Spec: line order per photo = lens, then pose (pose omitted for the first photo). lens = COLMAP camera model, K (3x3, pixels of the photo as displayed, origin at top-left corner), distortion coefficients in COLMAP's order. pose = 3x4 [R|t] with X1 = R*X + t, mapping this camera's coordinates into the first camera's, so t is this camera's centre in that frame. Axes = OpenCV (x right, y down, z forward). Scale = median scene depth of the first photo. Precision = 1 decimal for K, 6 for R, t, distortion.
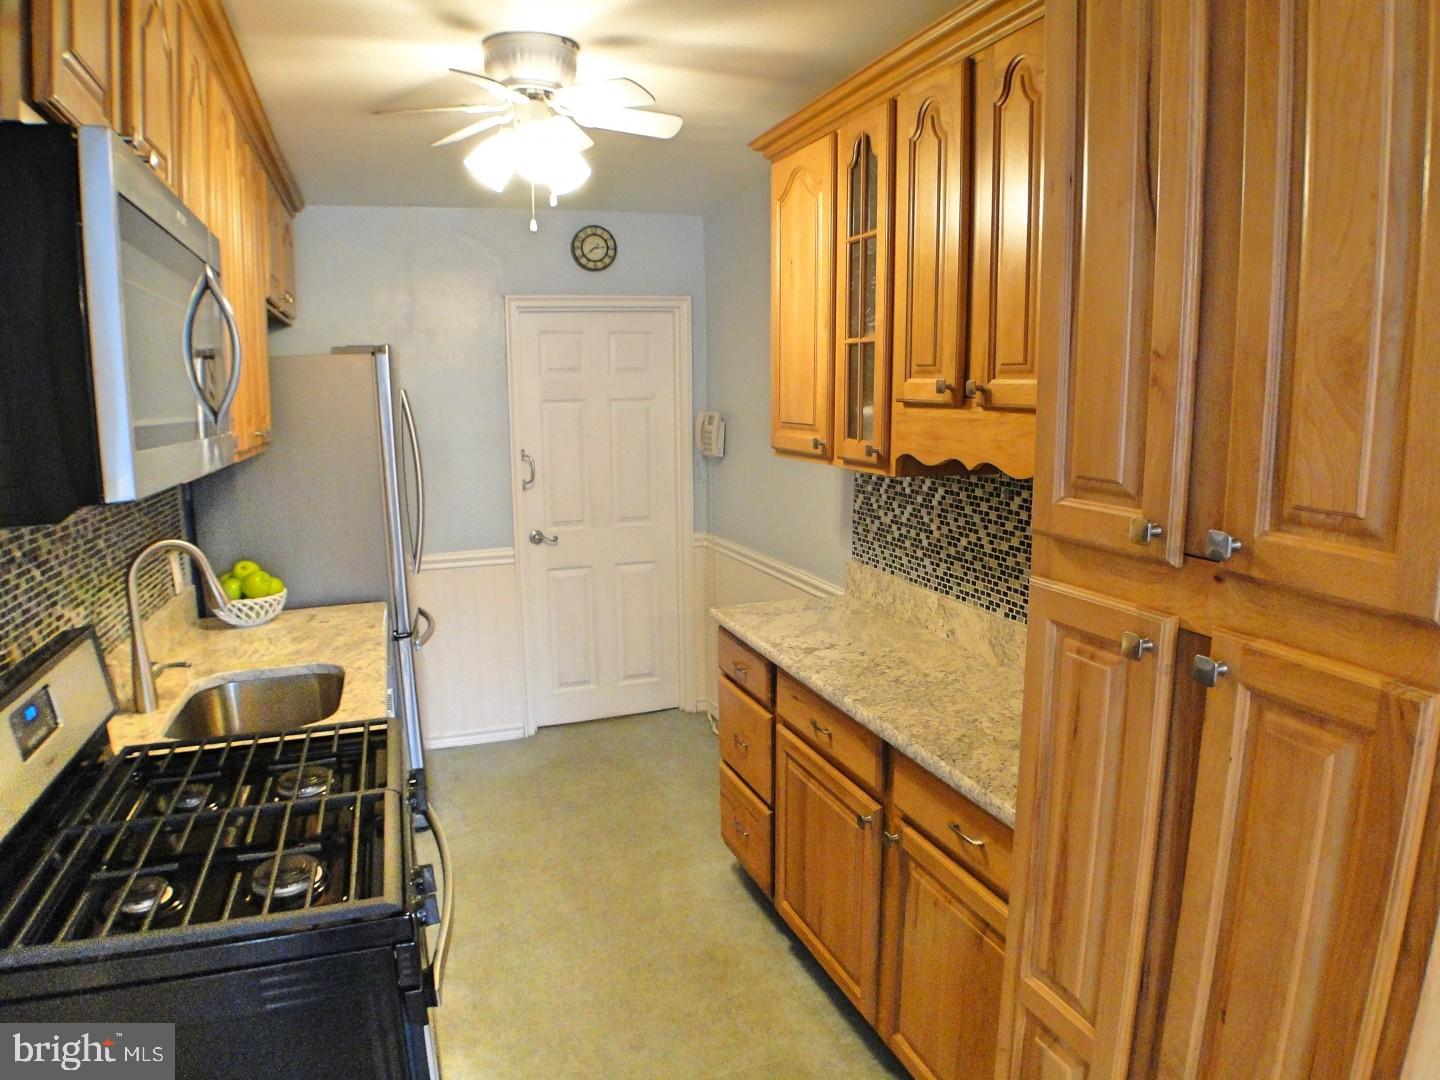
lens RADIAL K [[933.9, 0, 730.0], [0, 933.9, 551.6], [0, 0, 1]] dist [-0.119647, 0.015757]
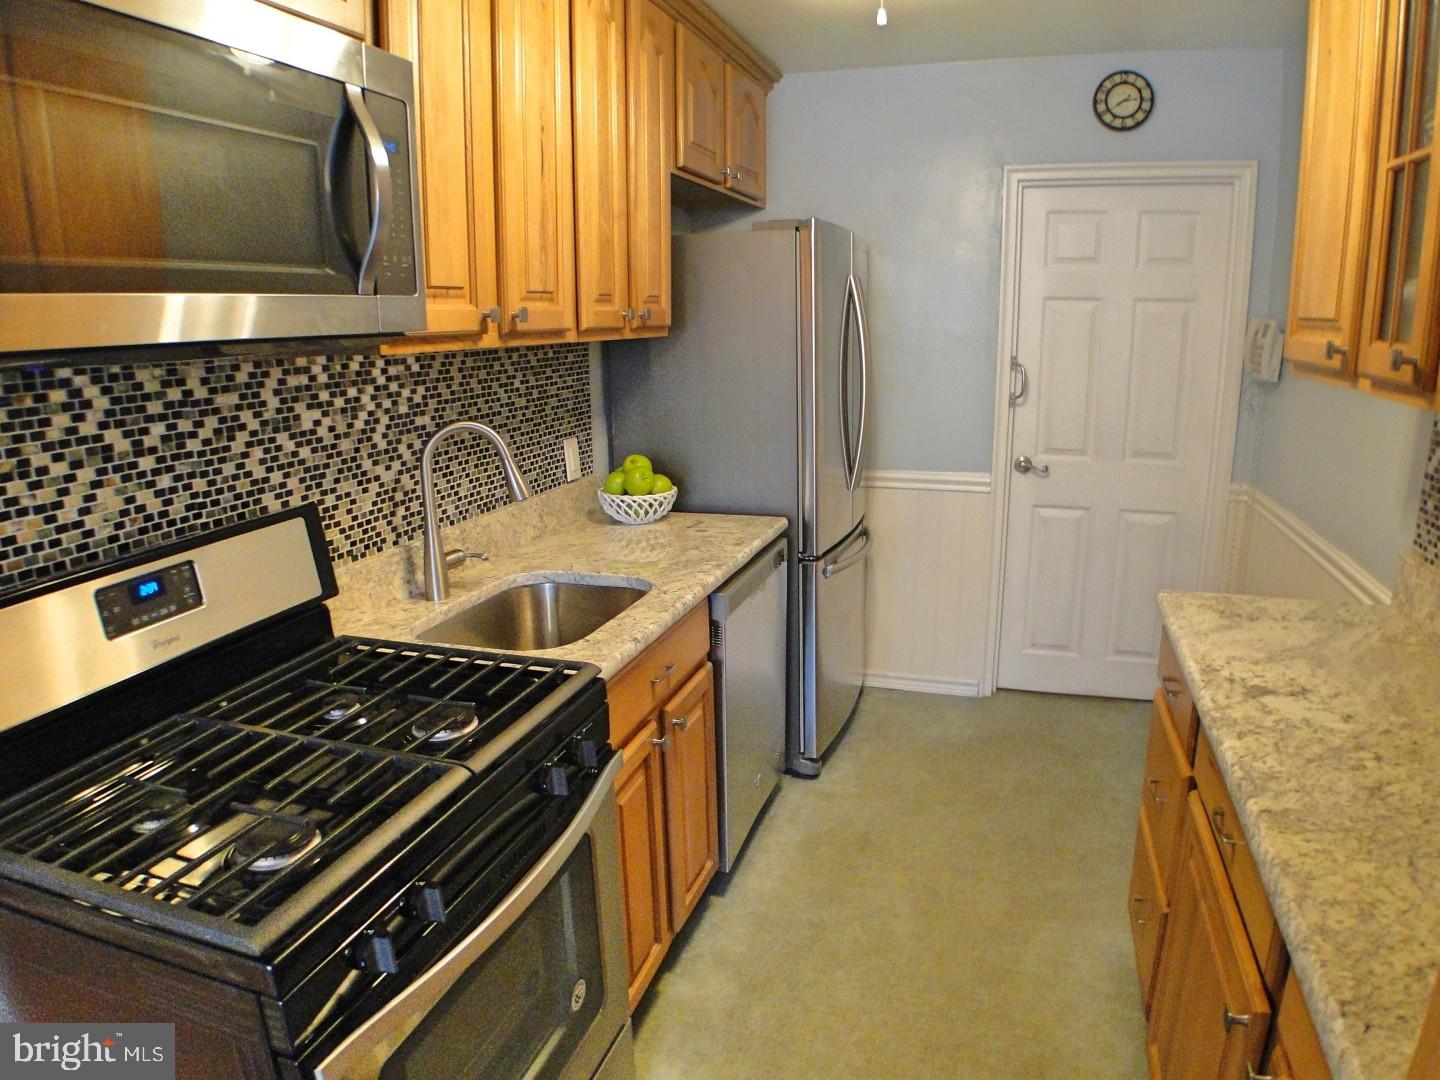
lens RADIAL K [[933.9, 0, 728.6], [0, 933.9, 541.8], [0, 0, 1]] dist [-0.119647, 0.015757]
pose [[0.793546, 0.148362, -0.590147, 0.115063], [-0.103582, 0.988603, 0.109251, -0.014937], [0.599629, -0.025568, 0.799869, 0.270471]]
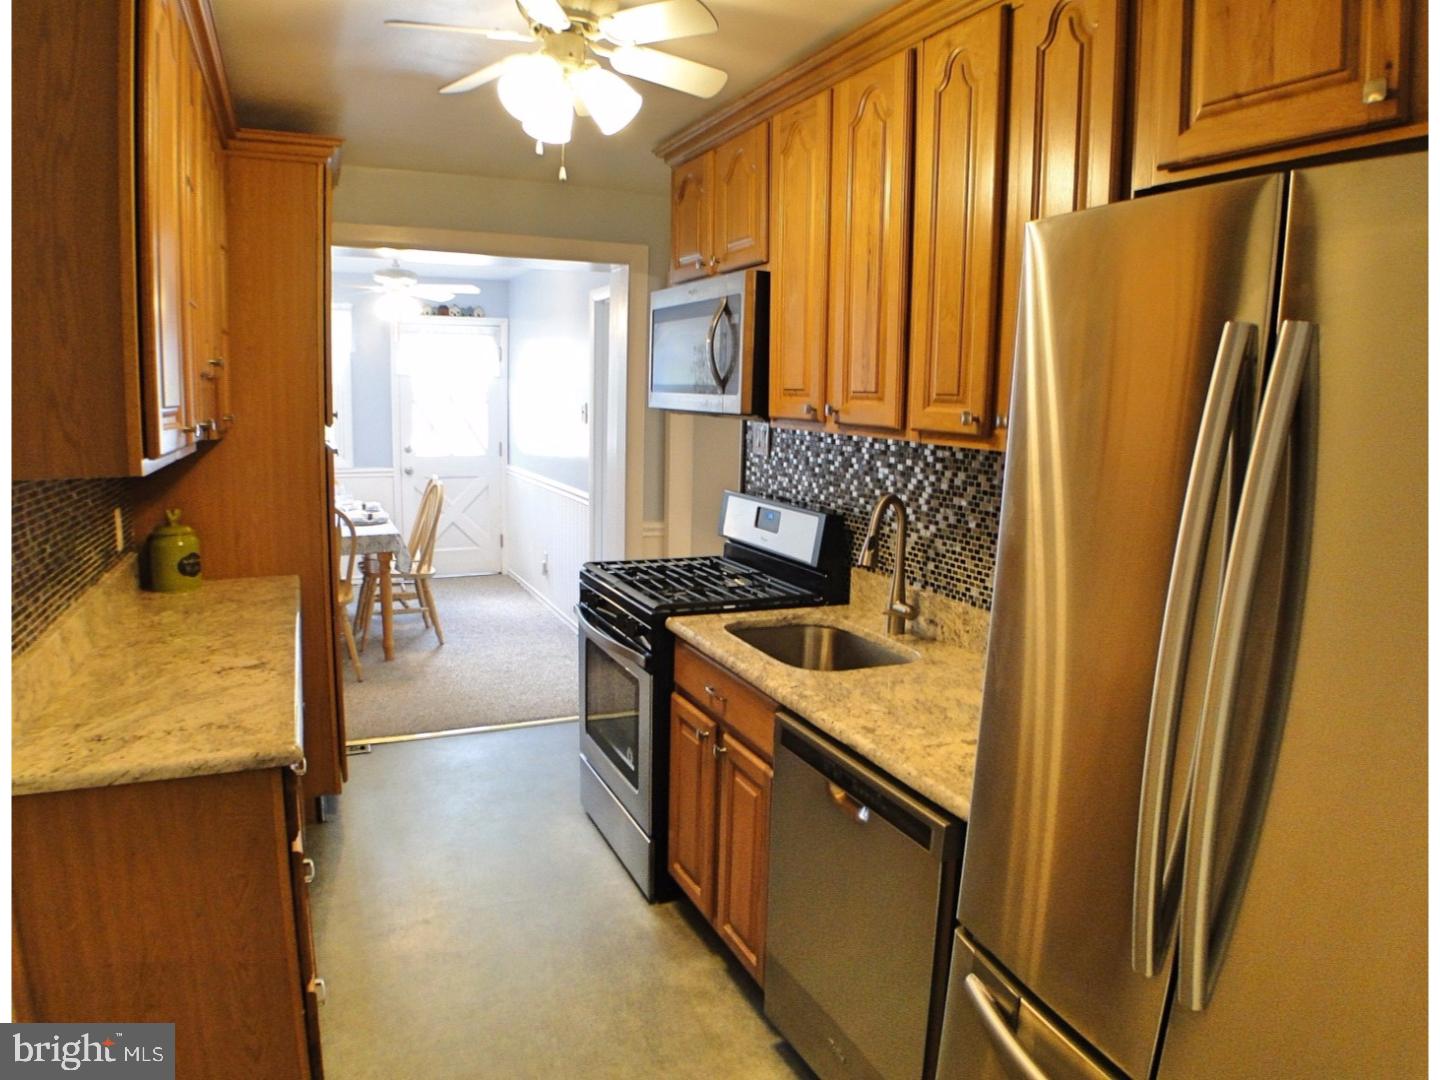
lens RADIAL K [[933.9, 0, 719.1], [0, 933.9, 542.4], [0, 0, 1]] dist [-0.119647, 0.015757]
pose [[-0.997132, -0.001608, -0.075659, -0.223172], [-0.026153, 0.945495, 0.324586, -0.228760], [0.071013, 0.325634, -0.942825, 1.449129]]
